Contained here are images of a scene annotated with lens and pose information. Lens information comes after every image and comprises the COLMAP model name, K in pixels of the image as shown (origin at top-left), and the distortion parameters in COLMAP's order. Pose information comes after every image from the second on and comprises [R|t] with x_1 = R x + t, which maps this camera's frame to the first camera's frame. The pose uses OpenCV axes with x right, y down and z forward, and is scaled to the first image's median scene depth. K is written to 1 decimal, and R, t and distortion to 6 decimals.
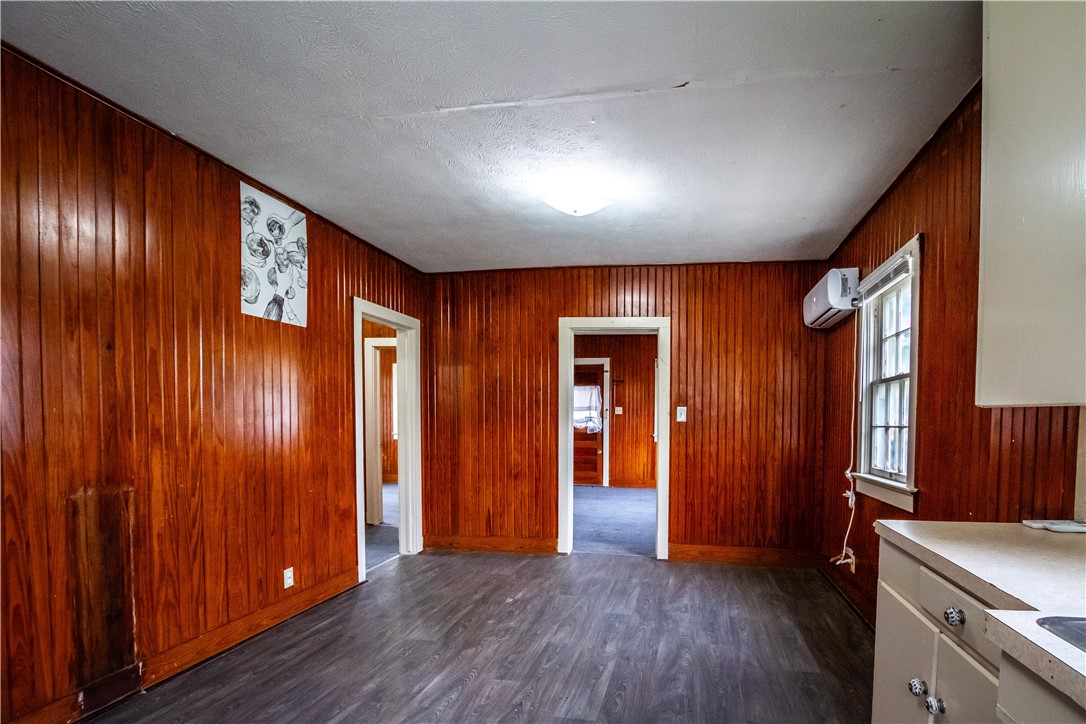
lens RADIAL K [[530.2, 0, 543.0], [0, 530.2, 433.8], [0, 0, 1]] dist [-0.026078, -0.000063]
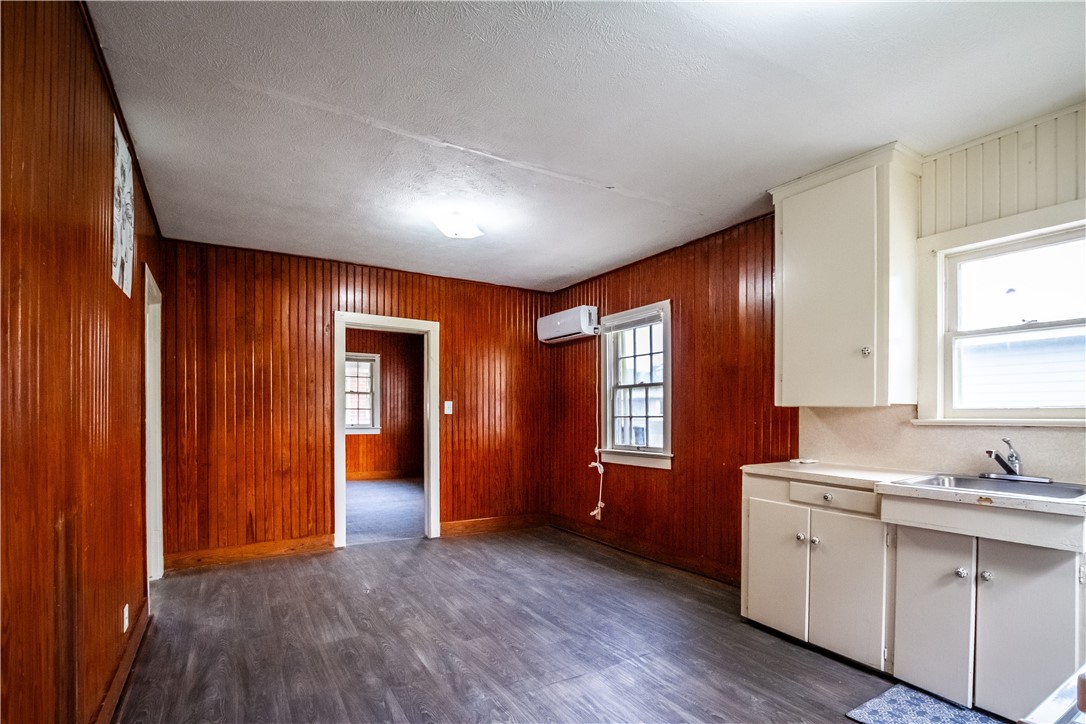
lens RADIAL K [[519.2, 0, 542.0], [0, 519.2, 411.0], [0, 0, 1]] dist [-0.012257, 0.000037]
pose [[0.768548, -0.002775, 0.639786, -0.311883], [0.019472, 0.999629, -0.019055, -0.004420], [-0.639496, 0.027103, 0.768317, 0.007058]]
